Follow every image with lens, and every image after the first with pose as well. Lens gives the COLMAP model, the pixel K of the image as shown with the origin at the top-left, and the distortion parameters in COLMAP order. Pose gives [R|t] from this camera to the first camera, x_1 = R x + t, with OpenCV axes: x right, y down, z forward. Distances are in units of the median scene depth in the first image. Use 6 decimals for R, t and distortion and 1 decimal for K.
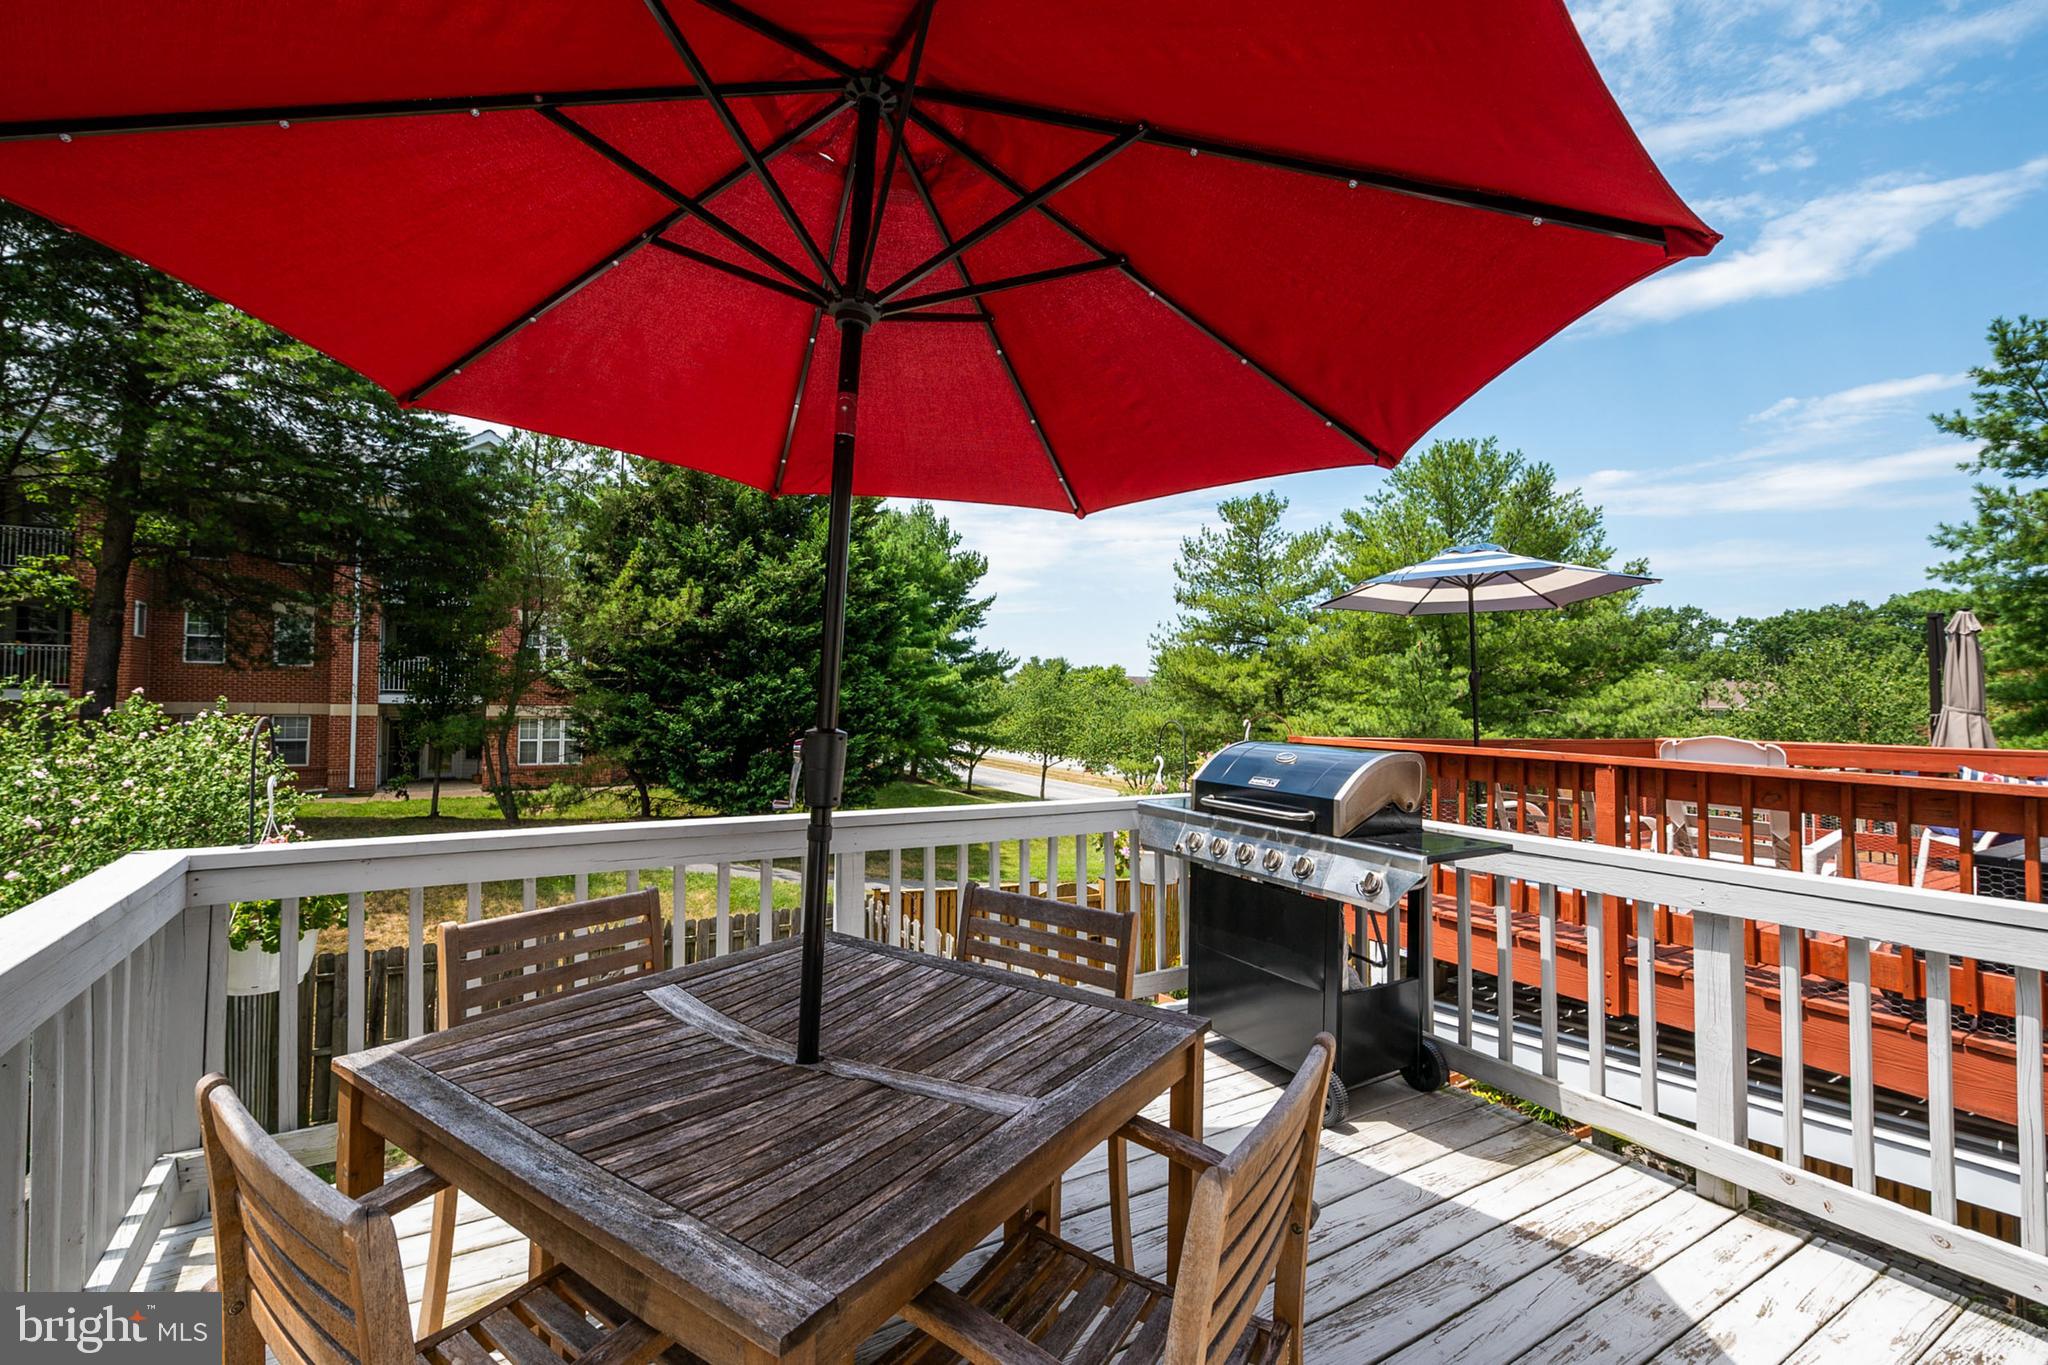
lens RADIAL K [[893.4, 0, 1017.5], [0, 893.4, 670.8], [0, 0, 1]] dist [0.000855, -0.000158]
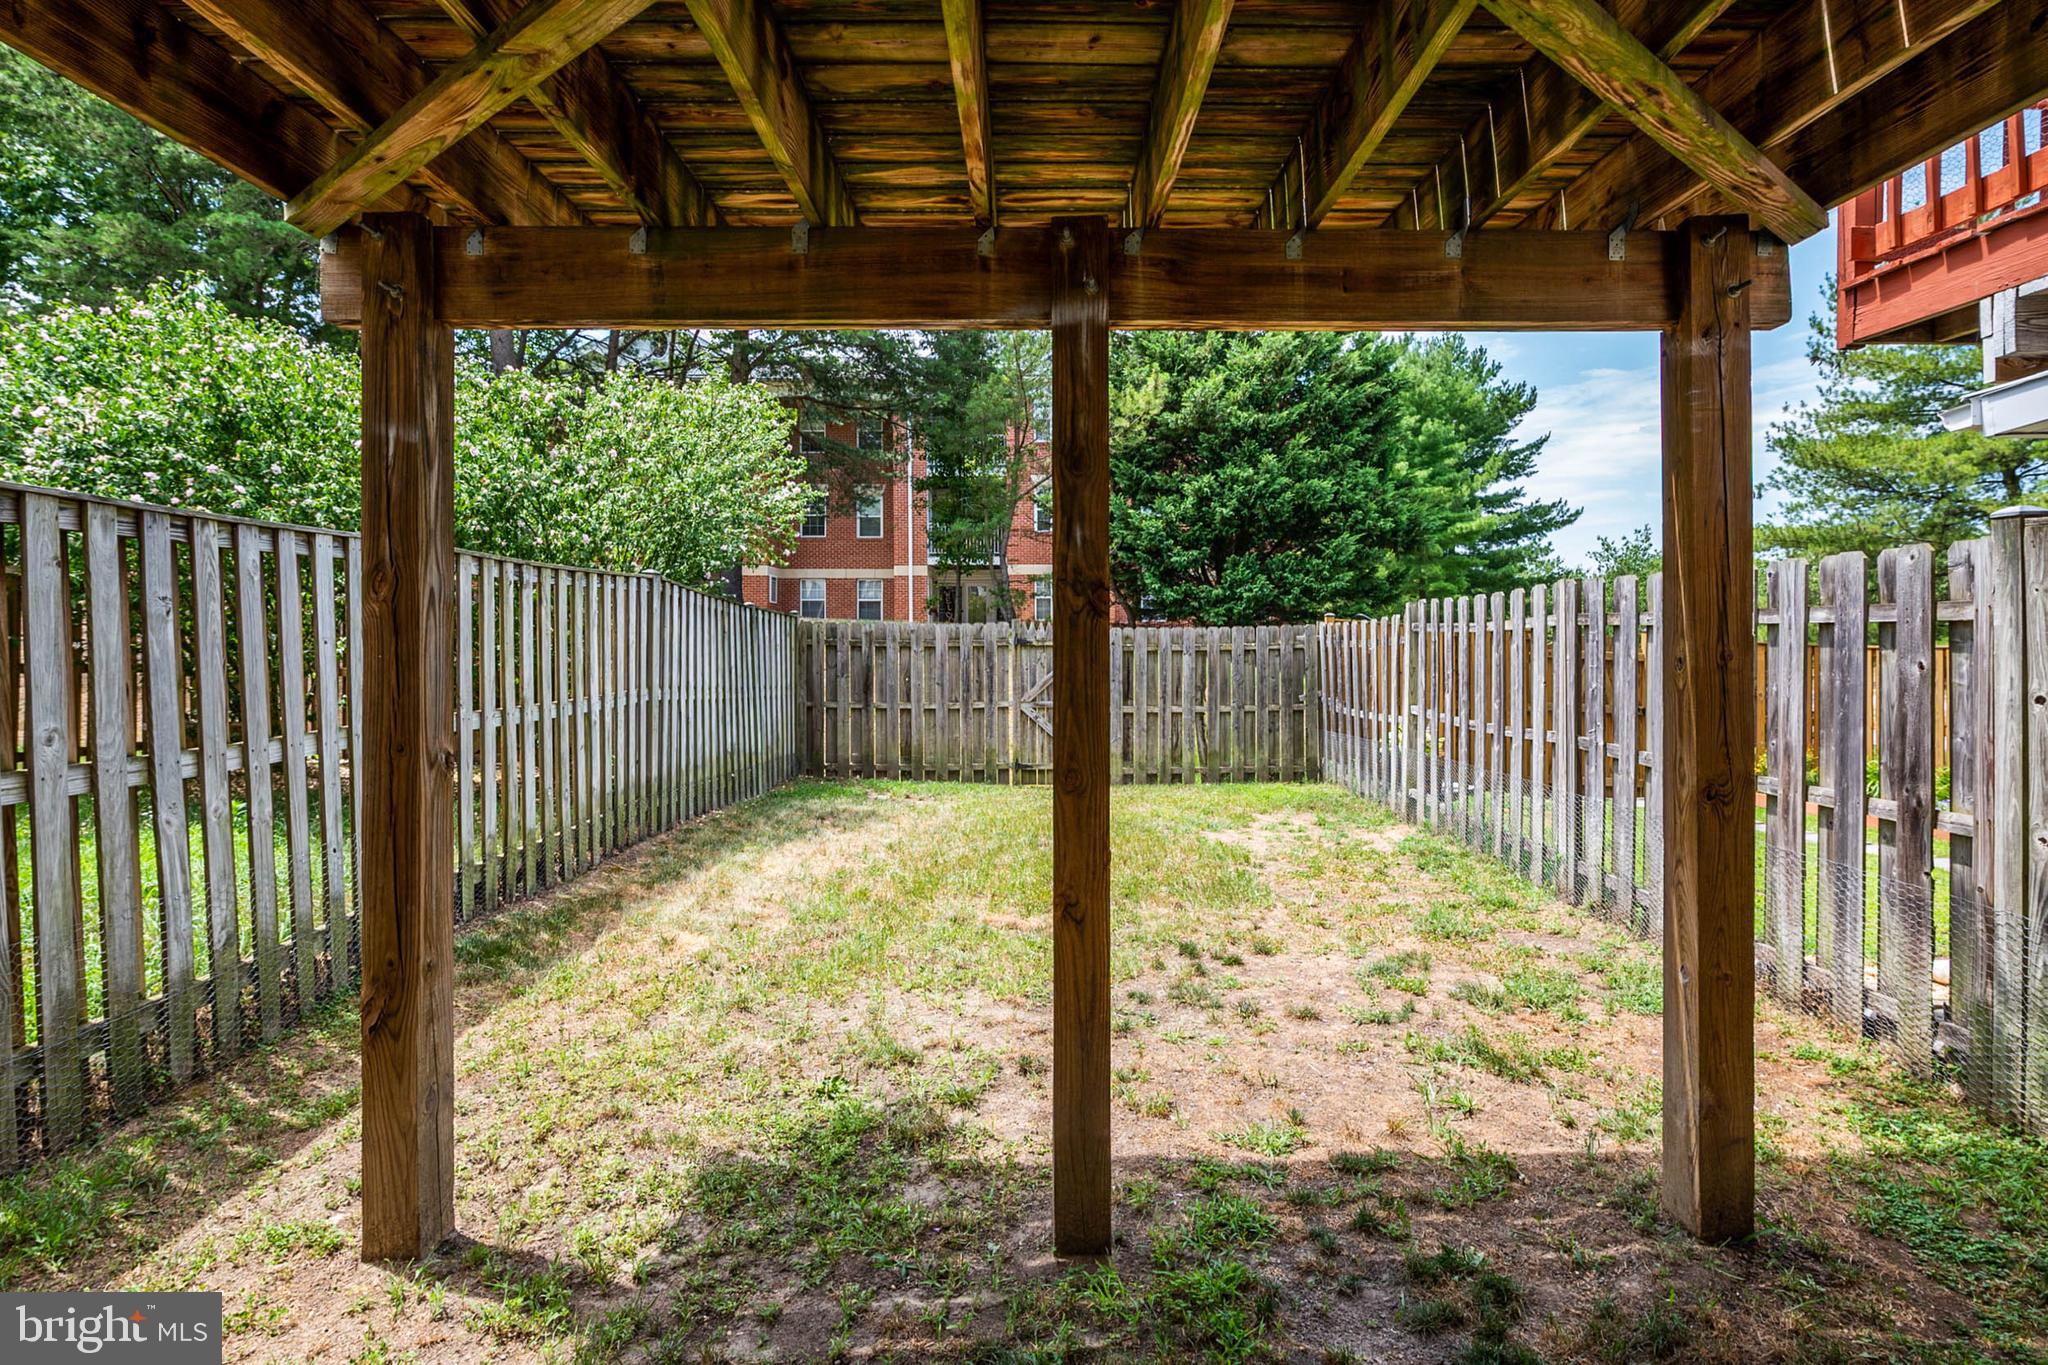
lens RADIAL K [[961.0, 0, 1056.3], [0, 961.0, 651.7], [0, 0, 1]] dist [0.002181, 0.000307]
pose [[0.862879, -0.015286, -0.505179, 0.059842], [0.031983, 0.999191, 0.024396, 0.166851], [0.504397, -0.037208, 0.862670, 0.029095]]
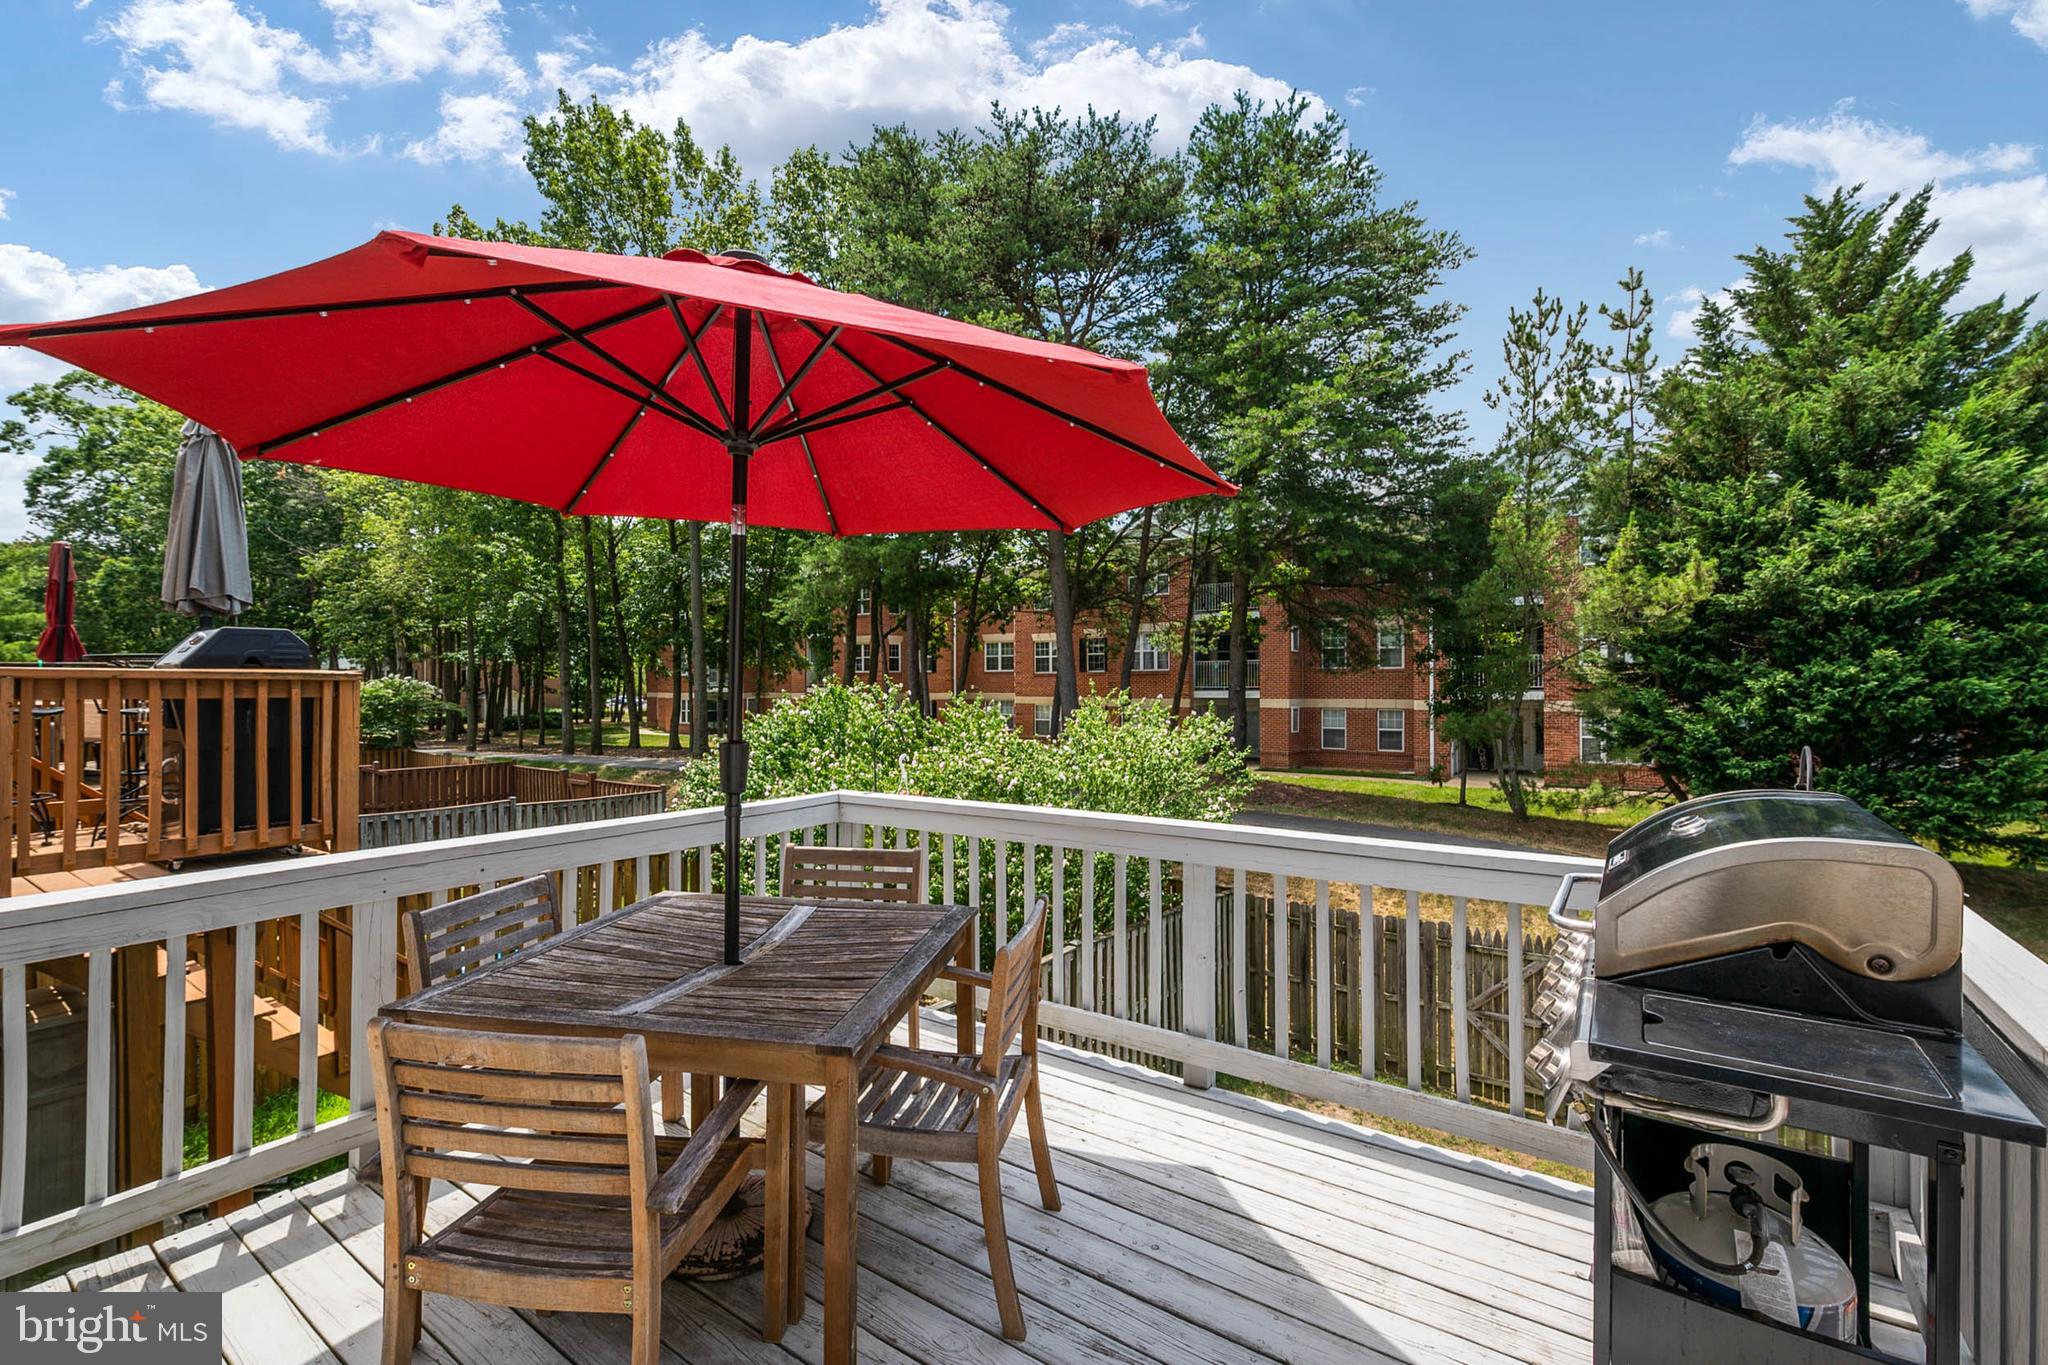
lens RADIAL K [[893.4, 0, 1017.6], [0, 893.4, 686.7], [0, 0, 1]] dist [0.000855, -0.000158]
pose [[0.395378, -0.015451, -0.918389, 0.131065], [0.038768, 0.999248, -0.000122, -0.000290], [0.917700, -0.035556, 0.395679, 0.085800]]
